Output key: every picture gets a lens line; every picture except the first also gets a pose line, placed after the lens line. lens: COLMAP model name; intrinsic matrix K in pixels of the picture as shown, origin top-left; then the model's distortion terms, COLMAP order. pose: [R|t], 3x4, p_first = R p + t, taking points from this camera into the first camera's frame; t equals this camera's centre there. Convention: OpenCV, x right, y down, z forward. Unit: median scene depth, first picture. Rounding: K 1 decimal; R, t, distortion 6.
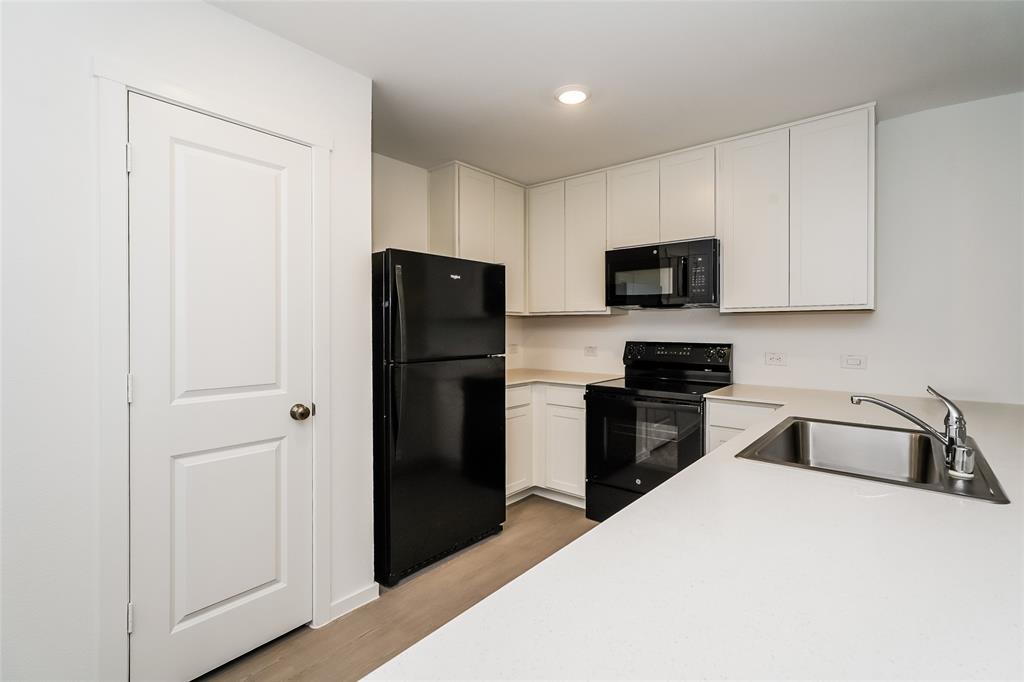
lens RADIAL K [[467.6, 0, 512.0], [0, 467.6, 341.0], [0, 0, 1]] dist [0.001835, 0.000174]
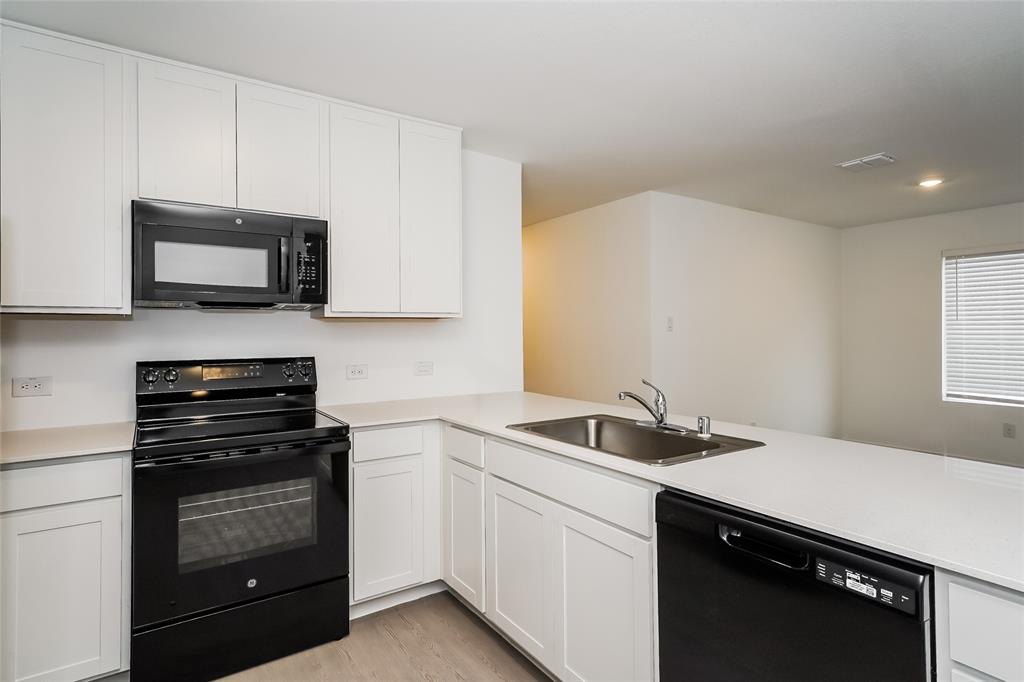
lens RADIAL K [[543.8, 0, 512.0], [0, 543.8, 341.0], [0, 0, 1]] dist [-0.003191, -0.001288]
pose [[0.276615, -0.015851, 0.960850, -0.327017], [0.036372, 0.999320, 0.006015, -0.014796], [-0.960292, 0.033284, 0.277003, 0.438652]]
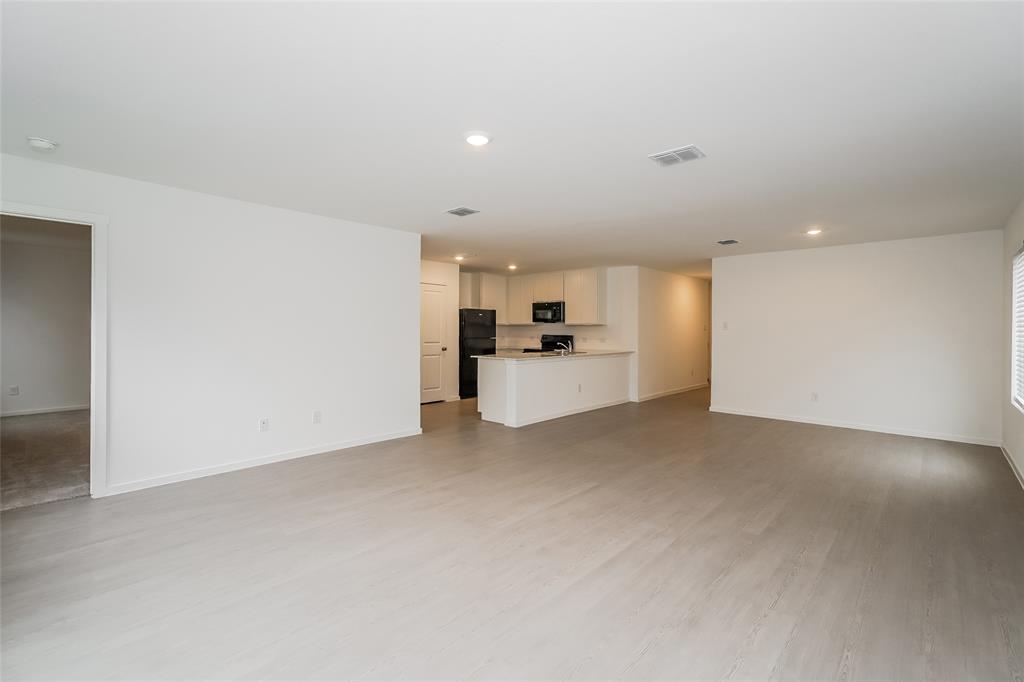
lens RADIAL K [[455.4, 0, 517.8], [0, 455.4, 333.9], [0, 0, 1]] dist [0.002494, 0.000406]
pose [[0.999347, 0.008144, -0.035189, 0.228855], [-0.008860, 0.999756, -0.020229, 0.062438], [0.035016, 0.020528, 0.999176, -2.002357]]
